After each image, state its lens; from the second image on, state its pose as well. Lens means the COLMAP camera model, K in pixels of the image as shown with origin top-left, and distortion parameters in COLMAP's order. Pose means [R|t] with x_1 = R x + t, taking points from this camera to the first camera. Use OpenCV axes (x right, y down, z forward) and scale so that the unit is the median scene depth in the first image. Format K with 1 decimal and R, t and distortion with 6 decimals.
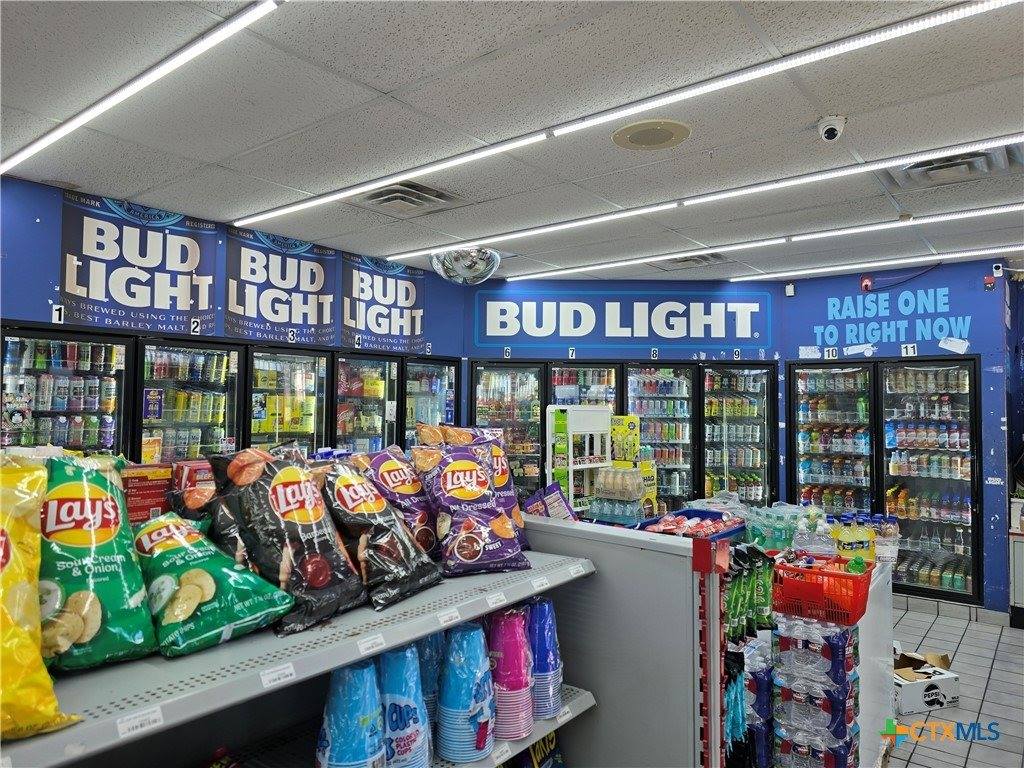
lens RADIAL K [[684.6, 0, 509.2], [0, 684.6, 374.3], [0, 0, 1]] dist [0.069168, -0.065832]
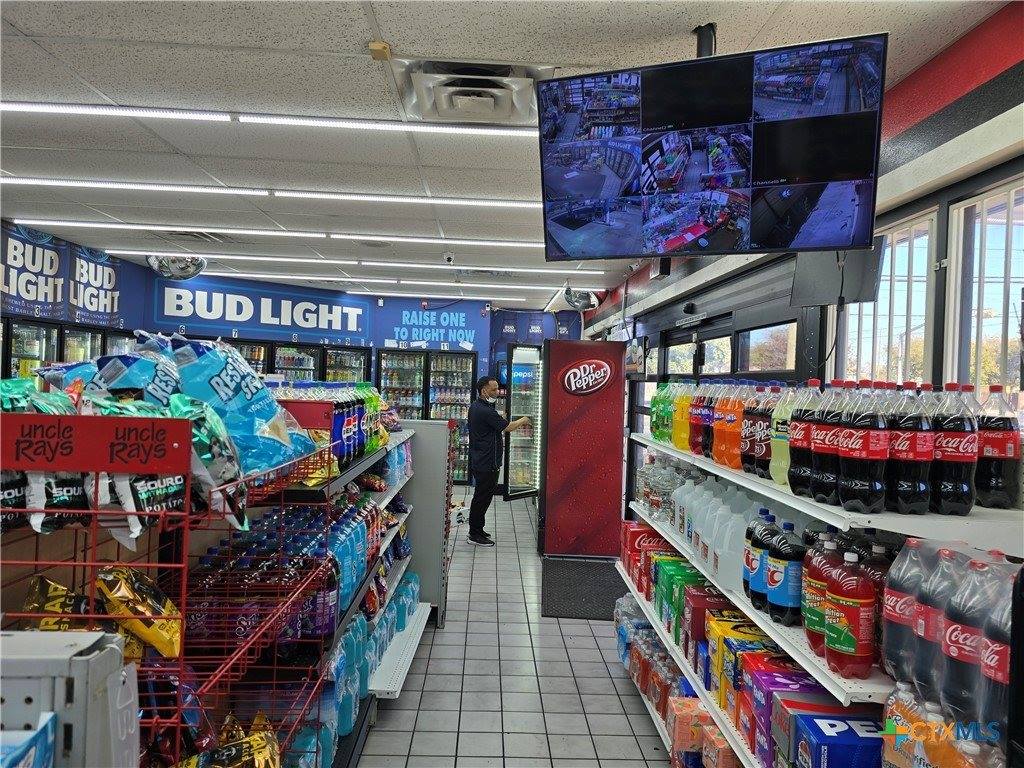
lens RADIAL K [[684.6, 0, 514.4], [0, 684.6, 384.0], [0, 0, 1]] dist [0.069168, -0.065832]
pose [[0.761908, 0.016361, 0.647478, -0.439932], [-0.058575, 0.997325, 0.043726, -0.028608], [-0.645031, -0.071241, 0.760829, -0.465451]]
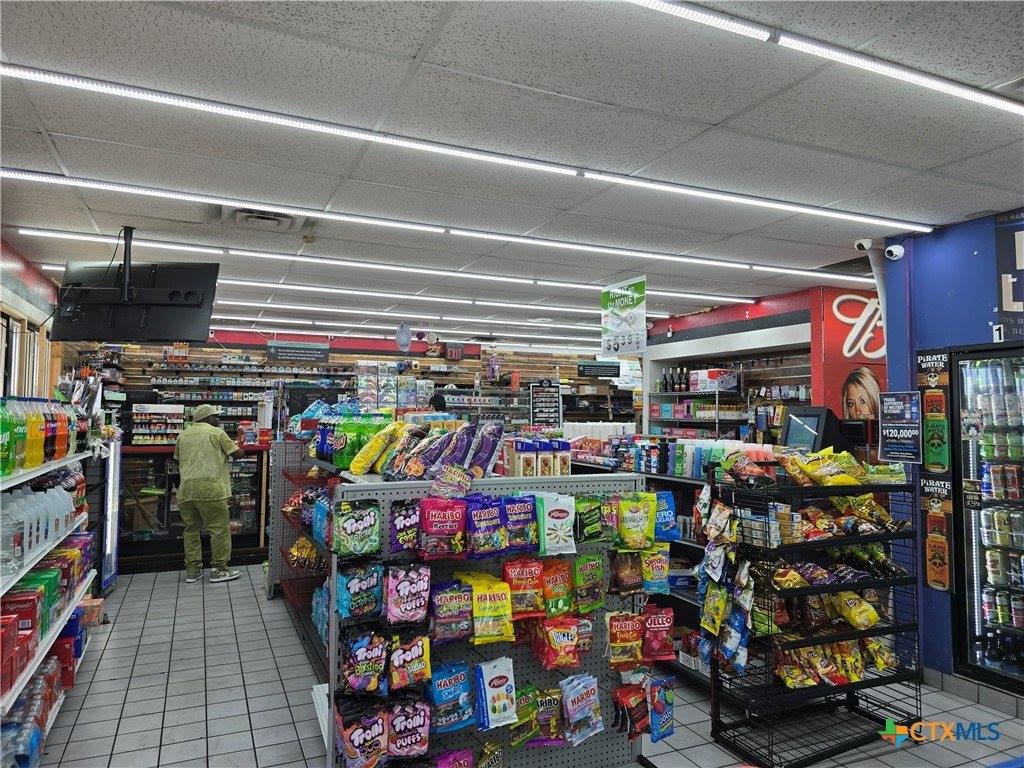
lens RADIAL K [[684.6, 0, 507.8], [0, 684.6, 377.6], [0, 0, 1]] dist [0.069168, -0.065832]
pose [[-0.473042, -0.055959, -0.879261, 0.449814], [0.028242, 0.996505, -0.078615, 0.029972], [0.880587, -0.062020, -0.469808, 0.603258]]
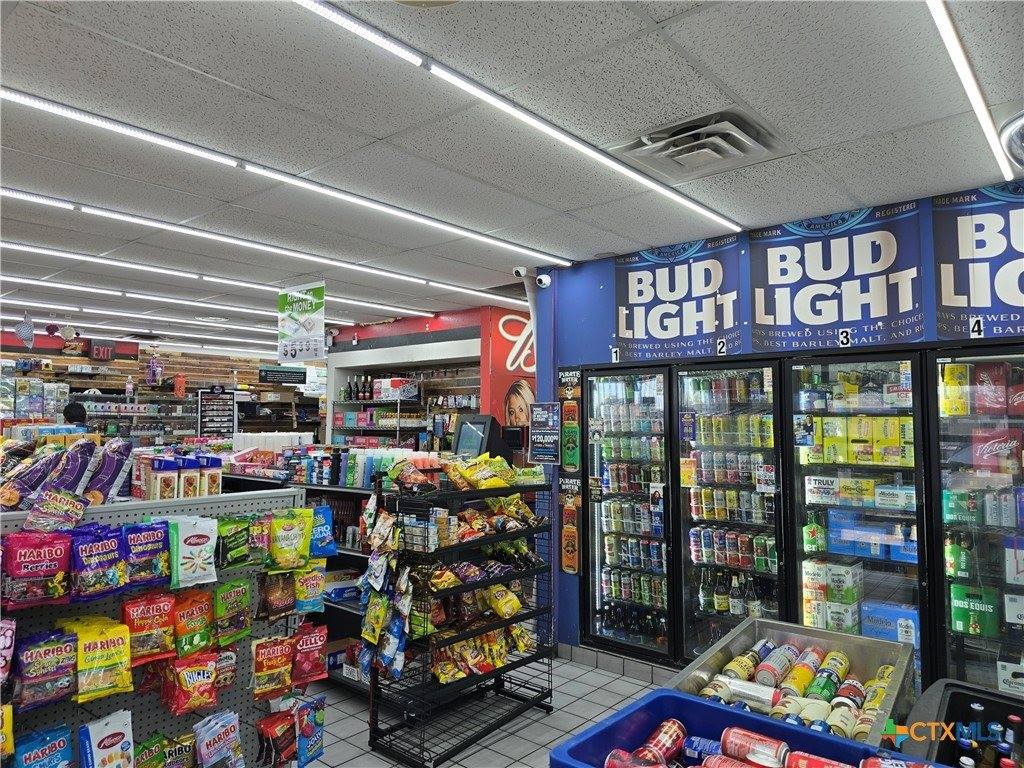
lens RADIAL K [[684.6, 0, 514.3], [0, 684.6, 381.4], [0, 0, 1]] dist [0.069168, -0.065832]
pose [[-0.047823, -0.064712, -0.996757, 0.435121], [0.040644, 0.996947, -0.066674, 0.026454], [0.998029, -0.043701, -0.045047, 0.626055]]
